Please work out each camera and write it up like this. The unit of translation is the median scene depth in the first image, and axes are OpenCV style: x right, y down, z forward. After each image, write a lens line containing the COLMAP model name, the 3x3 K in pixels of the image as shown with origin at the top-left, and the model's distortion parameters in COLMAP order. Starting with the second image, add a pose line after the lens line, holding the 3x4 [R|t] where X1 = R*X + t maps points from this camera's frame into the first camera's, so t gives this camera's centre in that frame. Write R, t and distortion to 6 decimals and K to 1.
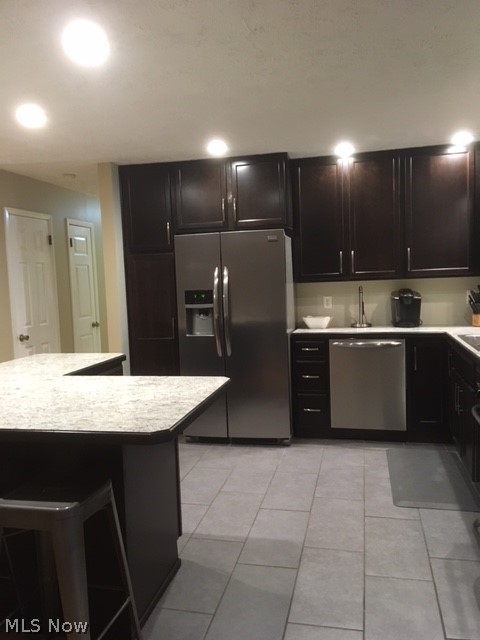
lens RADIAL K [[538.8, 0, 239.9], [0, 538.8, 315.1], [0, 0, 1]] dist [0.079577, -0.115946]
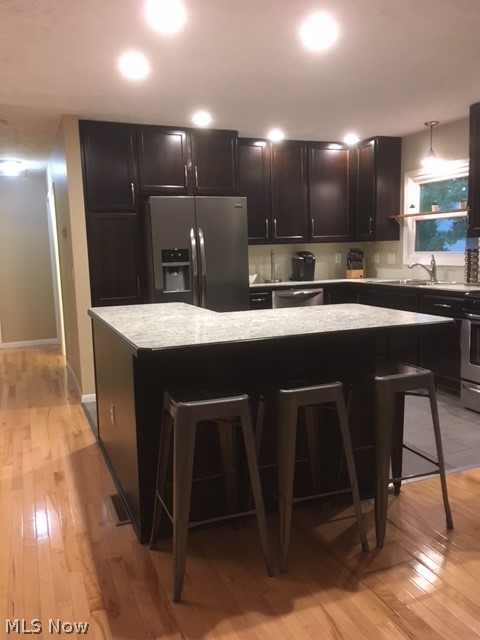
lens RADIAL K [[538.8, 0, 236.6], [0, 538.8, 323.1], [0, 0, 1]] dist [0.079577, -0.115946]
pose [[0.819271, -0.063160, 0.569918, -0.597427], [0.027683, 0.997113, 0.070707, 0.027849], [-0.572738, -0.042151, 0.818654, 0.028777]]
